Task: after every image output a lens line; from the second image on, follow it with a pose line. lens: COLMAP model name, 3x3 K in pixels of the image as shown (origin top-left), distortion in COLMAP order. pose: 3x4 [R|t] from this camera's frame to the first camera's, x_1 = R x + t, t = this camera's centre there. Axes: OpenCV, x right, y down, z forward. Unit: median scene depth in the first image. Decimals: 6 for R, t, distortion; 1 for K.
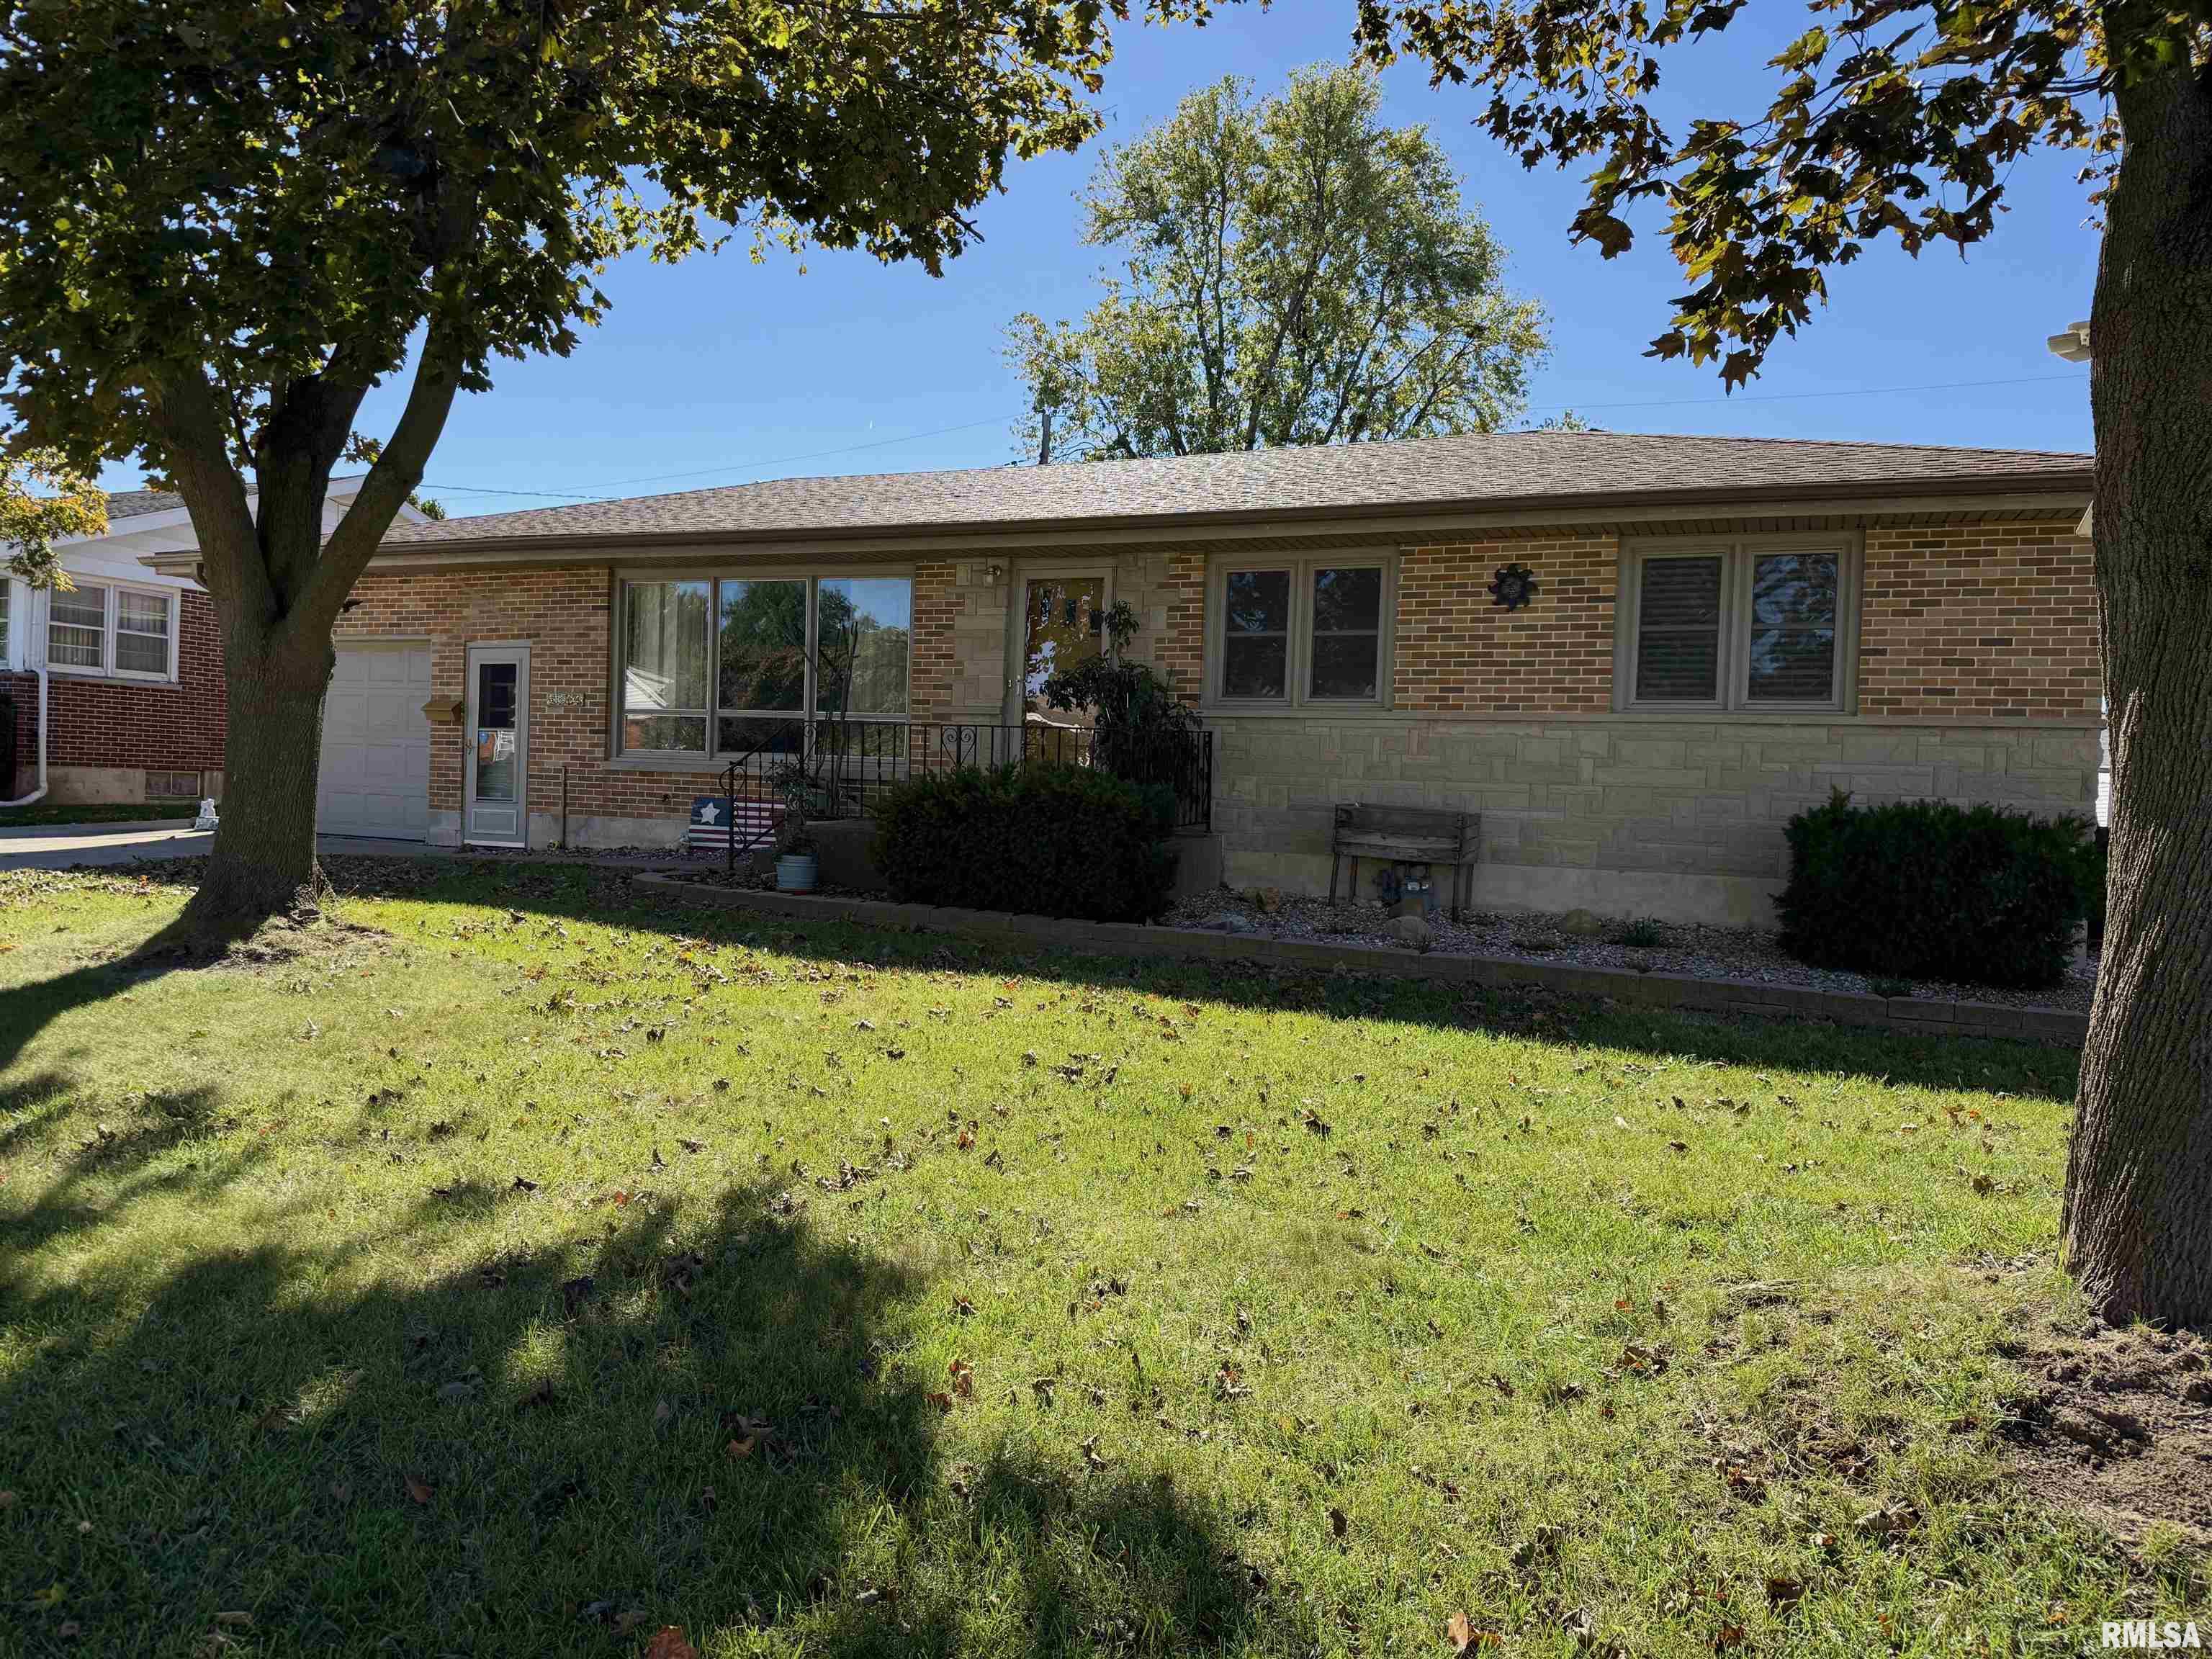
lens RADIAL K [[1551.4, 0, 1106.0], [0, 1551.4, 829.5], [0, 0, 1]] dist [0.044741, 0.000438]
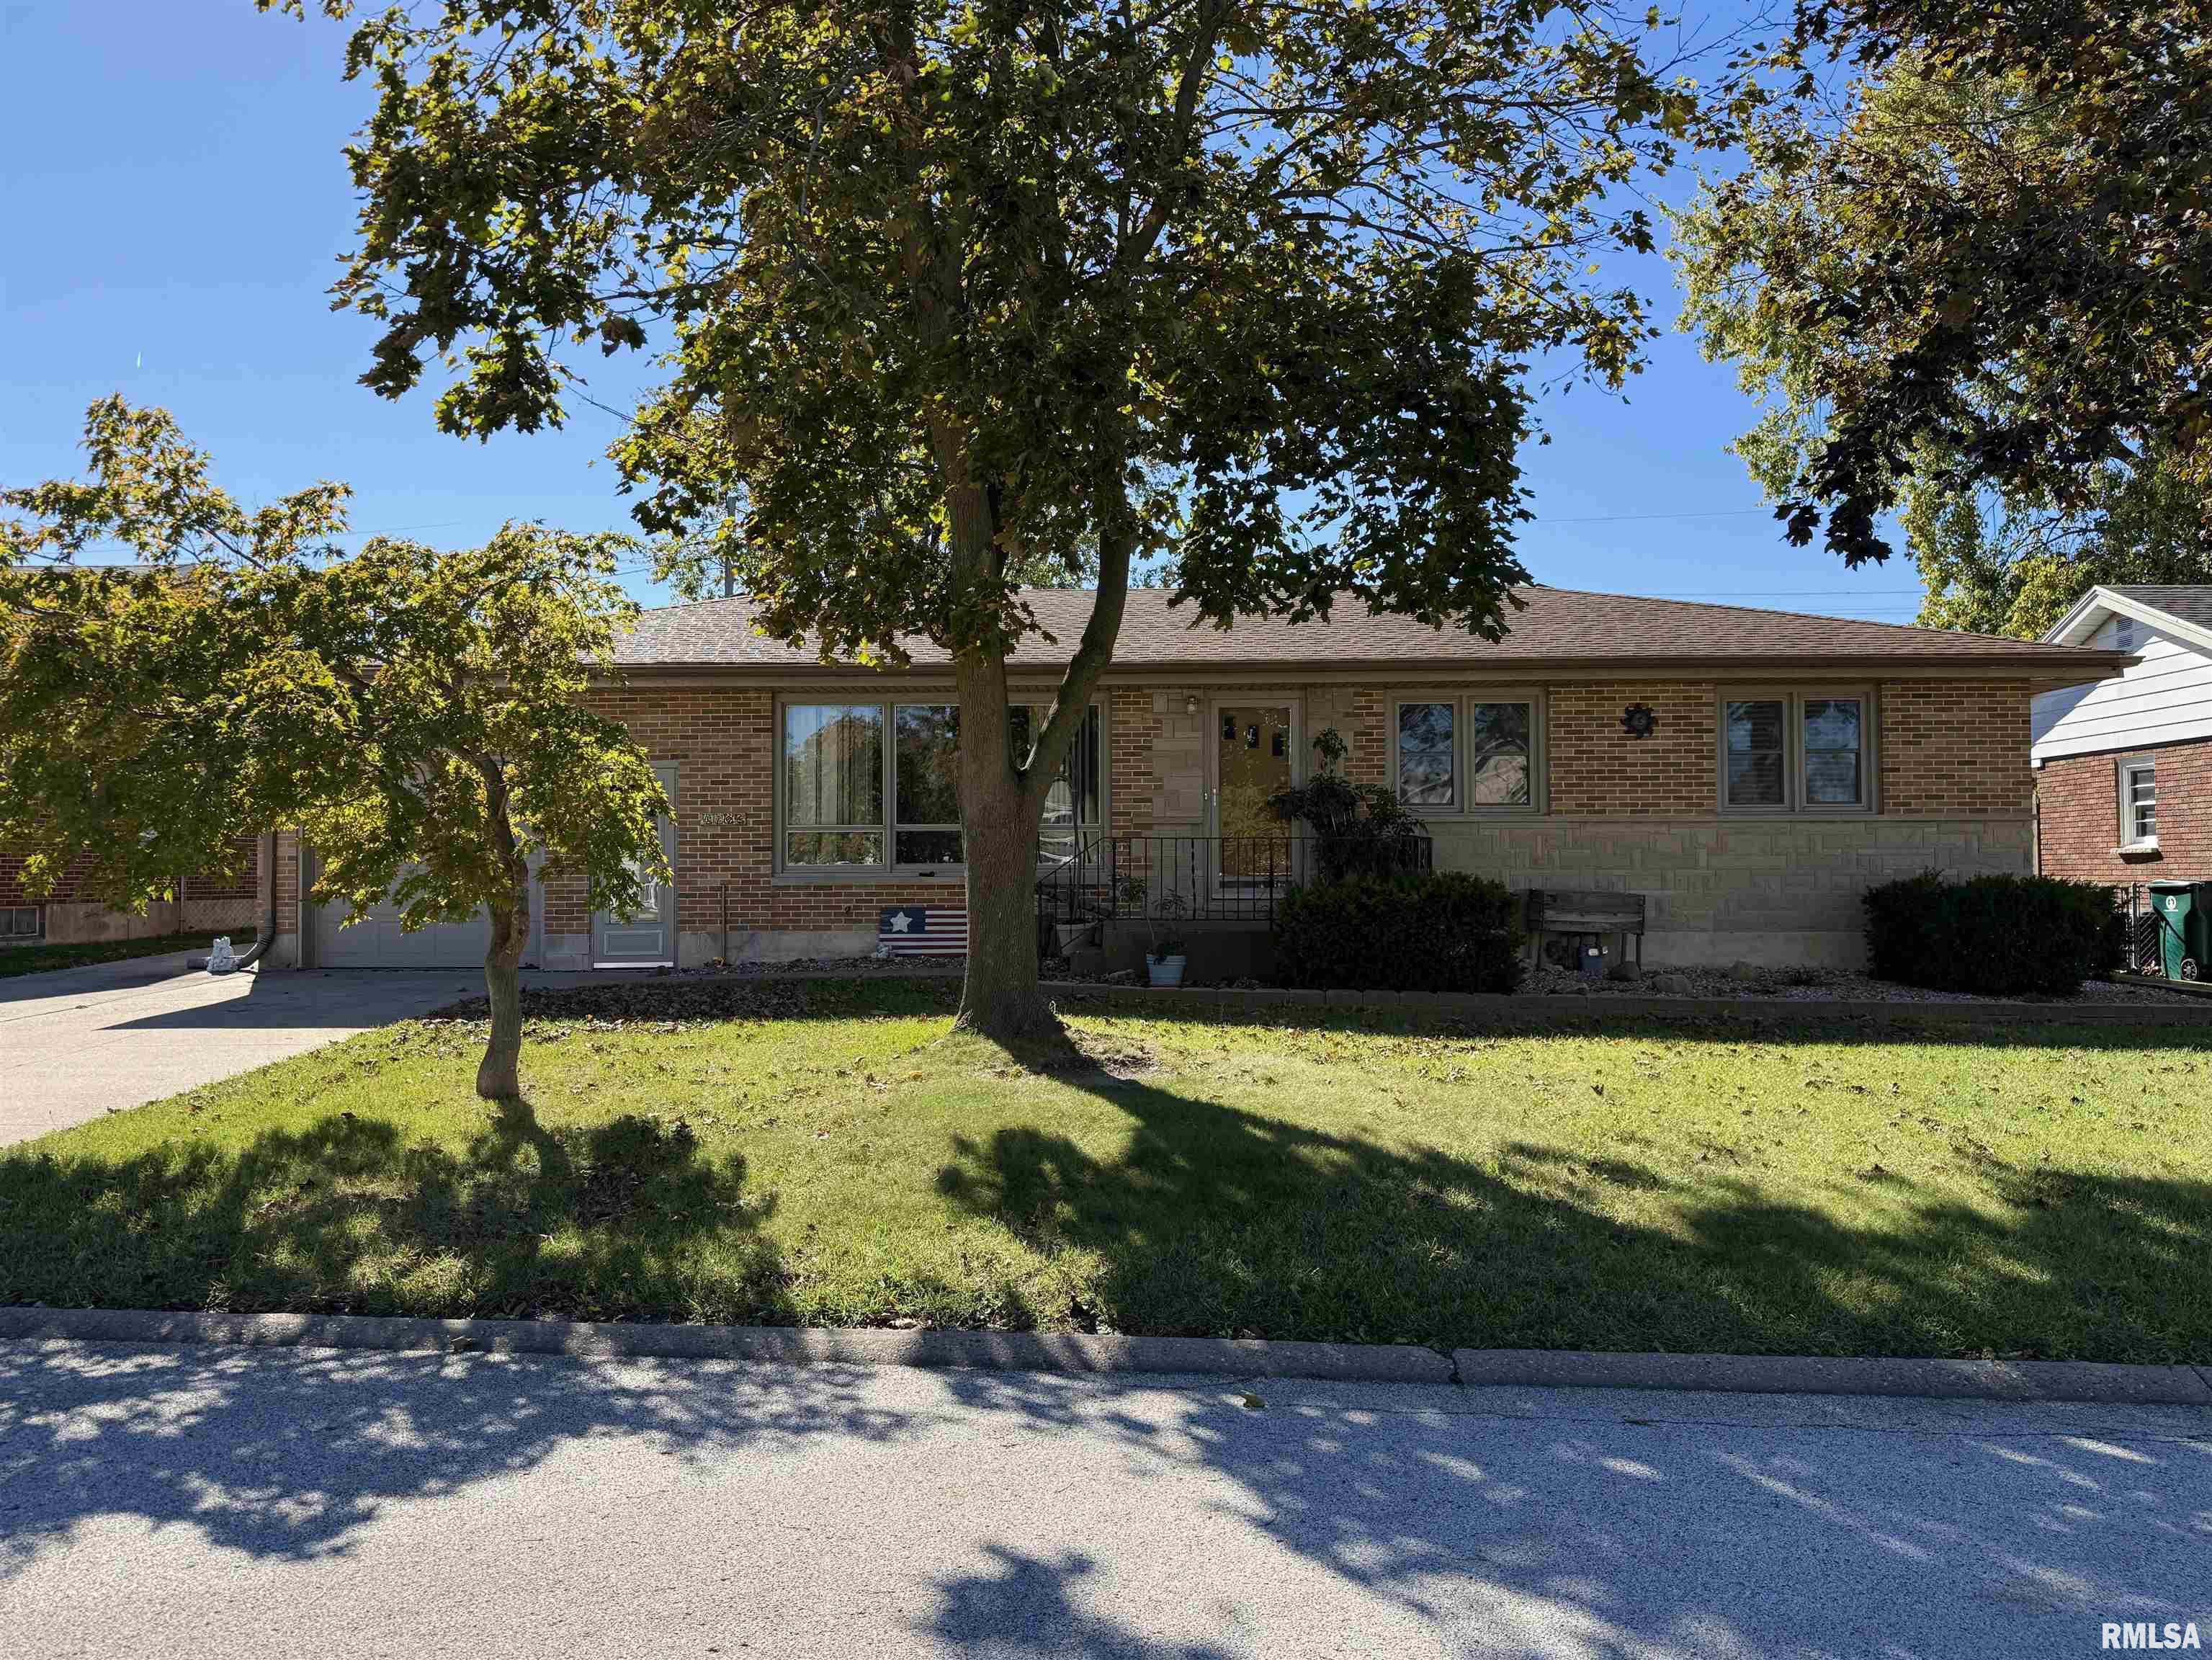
lens RADIAL K [[1551.6, 0, 1106.0], [0, 1551.6, 830.0], [0, 0, 1]] dist [0.044741, 0.000438]
pose [[0.923398, -0.027837, 0.382834, -0.645146], [0.045568, 0.998264, -0.037325, -0.033335], [-0.381130, 0.051910, 0.923063, -0.042042]]
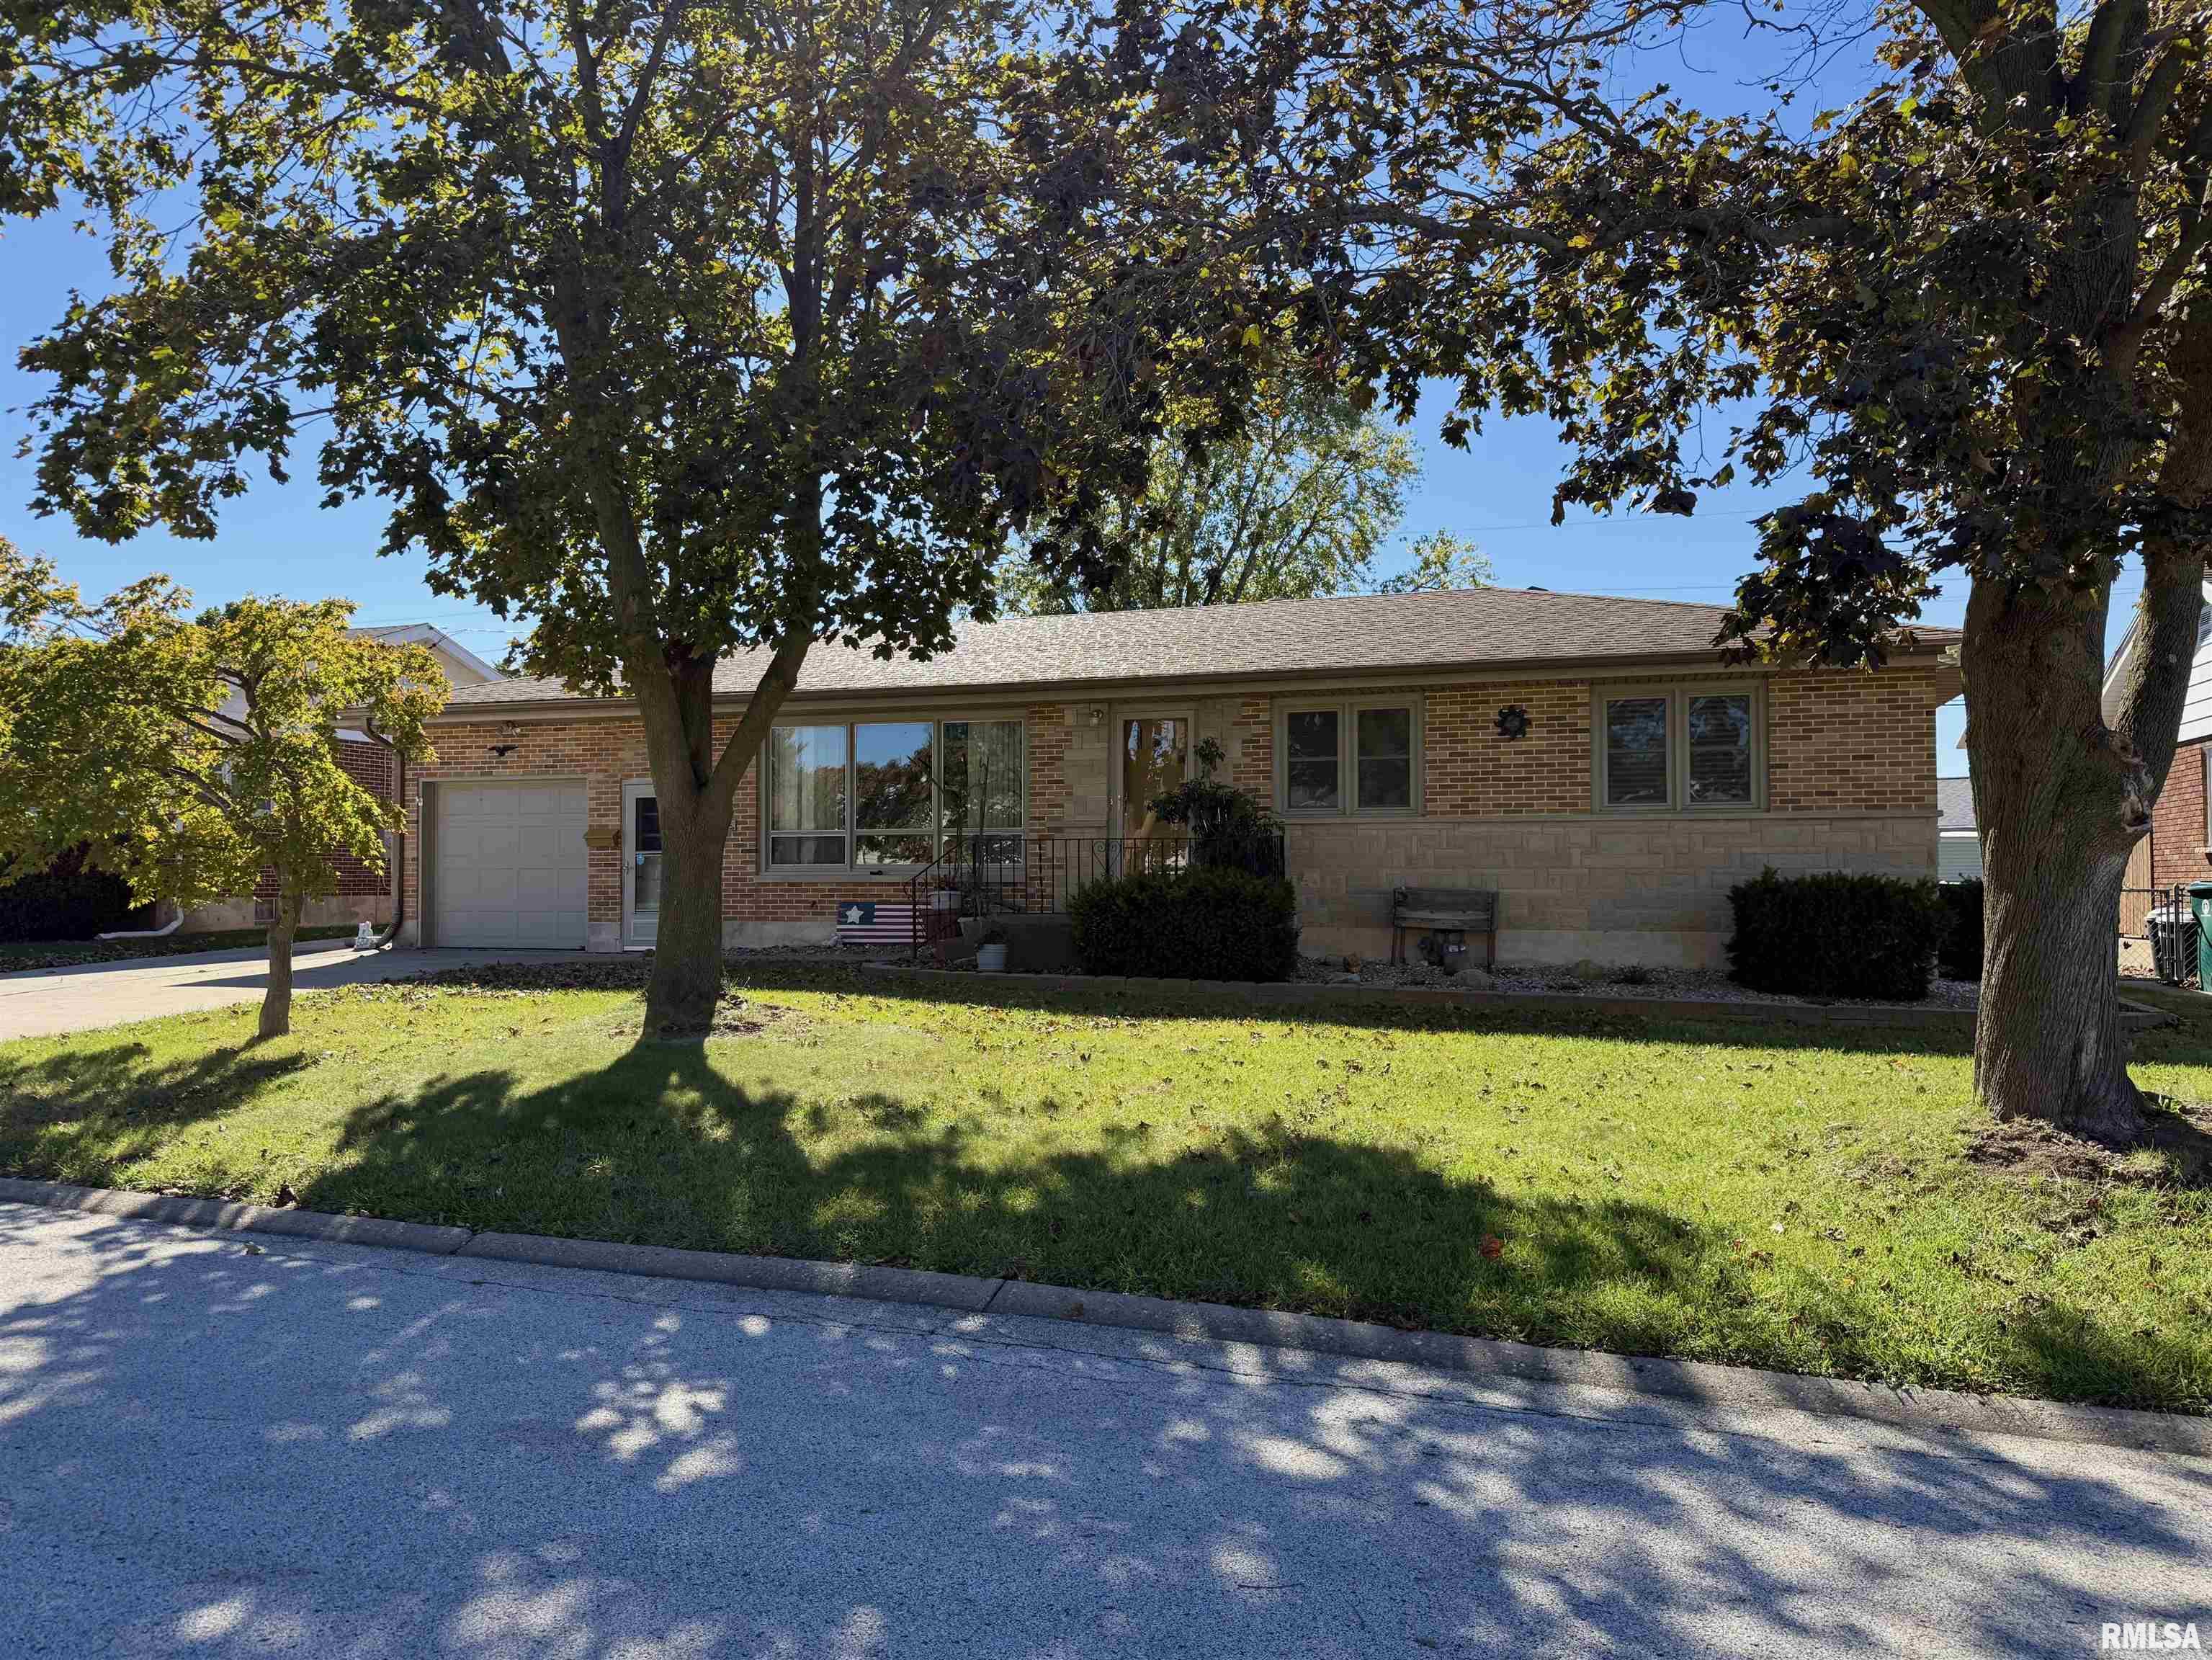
lens RADIAL K [[1551.6, 0, 1106.0], [0, 1551.6, 830.0], [0, 0, 1]] dist [0.044741, 0.000438]
pose [[0.994638, -0.034923, 0.097343, -0.215847], [0.040109, 0.997850, -0.051833, -0.007173], [-0.095324, 0.055459, 0.993900, -0.289014]]
